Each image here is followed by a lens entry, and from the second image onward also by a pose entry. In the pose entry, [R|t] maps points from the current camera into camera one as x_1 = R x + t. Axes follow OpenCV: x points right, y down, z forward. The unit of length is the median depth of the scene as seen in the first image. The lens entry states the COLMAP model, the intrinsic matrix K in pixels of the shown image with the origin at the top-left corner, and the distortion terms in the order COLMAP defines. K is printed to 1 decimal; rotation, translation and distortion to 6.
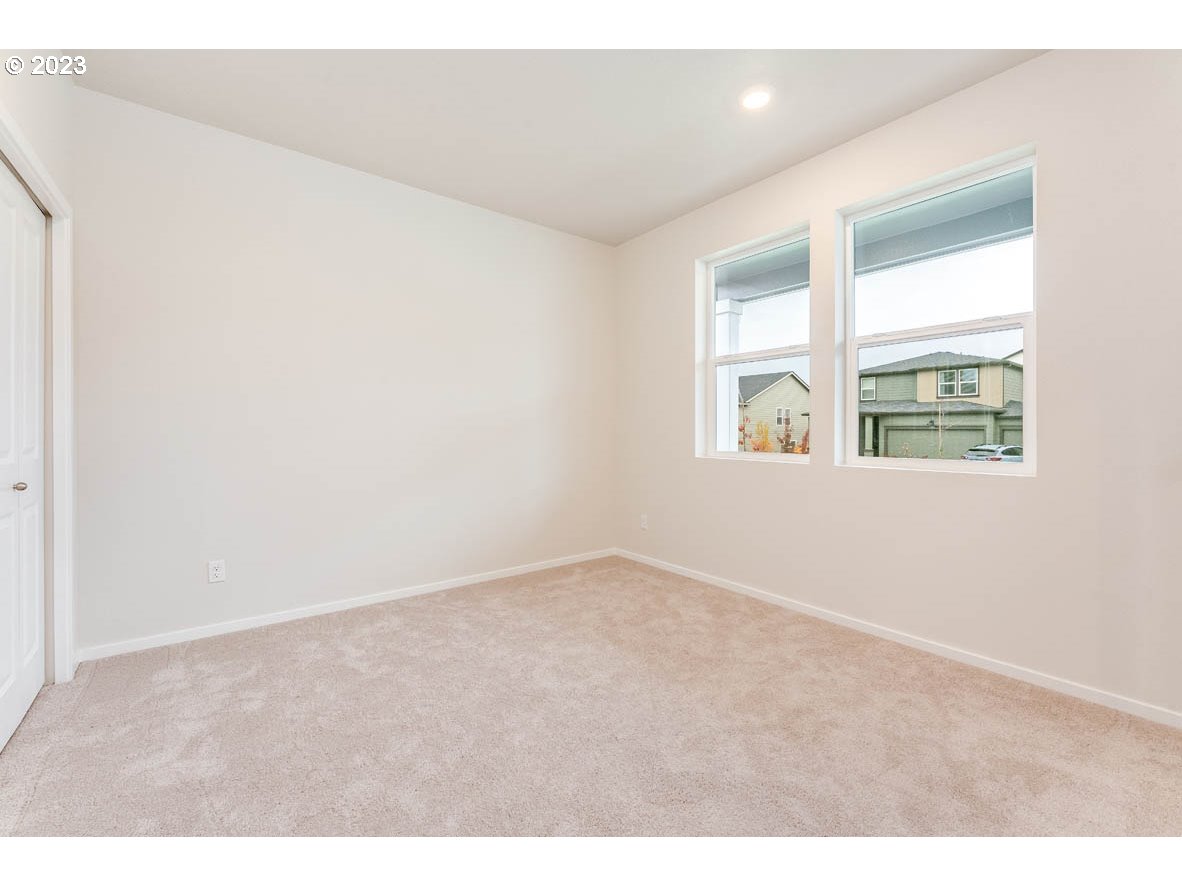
lens RADIAL K [[499.1, 0, 589.3], [0, 499.1, 429.7], [0, 0, 1]] dist [-0.000625, -0.000127]
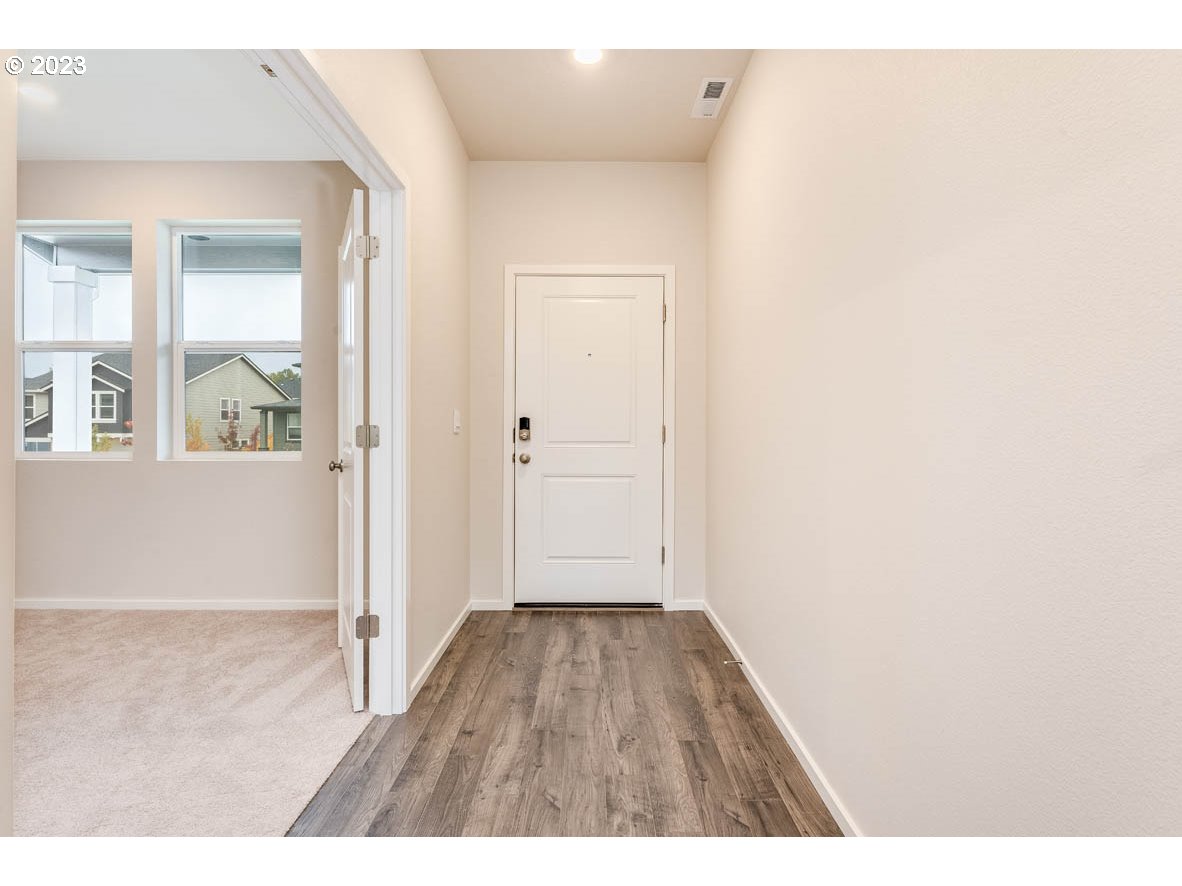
lens RADIAL K [[557.6, 0, 586.3], [0, 557.6, 430.3], [0, 0, 1]] dist [0.000067, -0.000703]
pose [[0.587419, -0.001005, 0.809282, 0.066698], [-0.004520, 0.999980, 0.004523, -0.000951], [-0.809270, -0.006315, 0.587402, -0.421905]]
